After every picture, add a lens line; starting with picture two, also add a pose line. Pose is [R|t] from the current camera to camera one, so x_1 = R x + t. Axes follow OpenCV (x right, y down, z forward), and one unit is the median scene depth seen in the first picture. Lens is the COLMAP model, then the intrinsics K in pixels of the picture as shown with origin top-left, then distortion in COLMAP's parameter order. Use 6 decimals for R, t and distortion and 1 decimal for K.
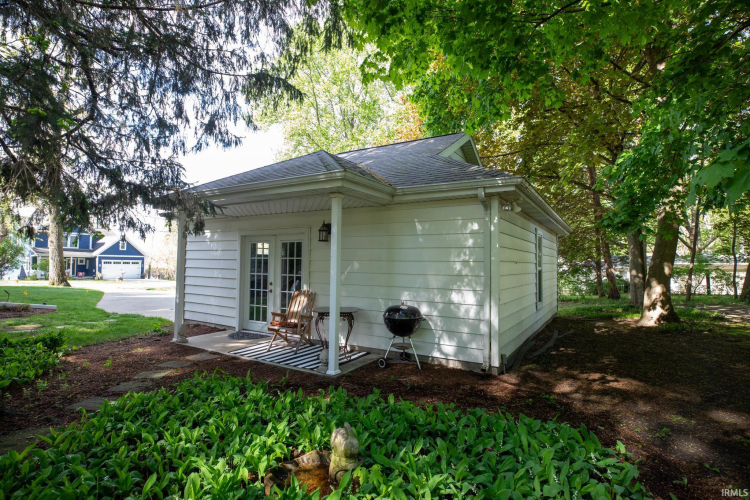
lens RADIAL K [[385.3, 0, 375.0], [0, 385.3, 250.0], [0, 0, 1]] dist [-0.000773, -0.000053]
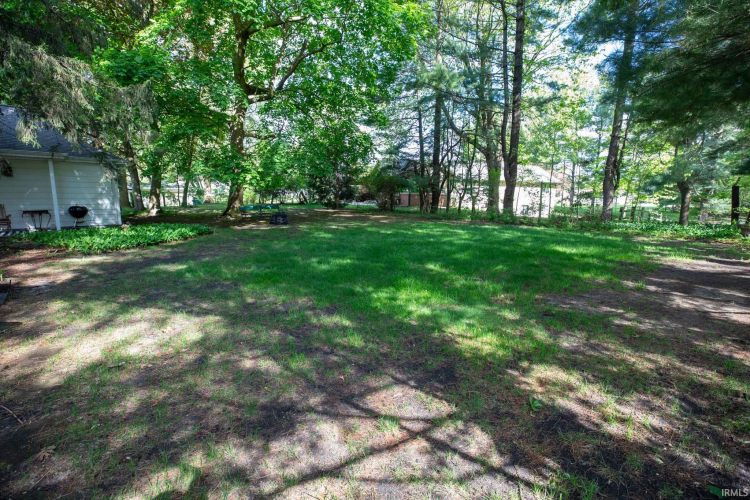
lens RADIAL K [[347.3, 0, 375.0], [0, 347.3, 250.0], [0, 0, 1]] dist [-0.024532, 0.000911]
pose [[0.290573, -0.155388, 0.944151, -1.501887], [-0.052507, 0.982650, 0.177884, -0.068273], [-0.955411, -0.101263, 0.277373, -1.481010]]
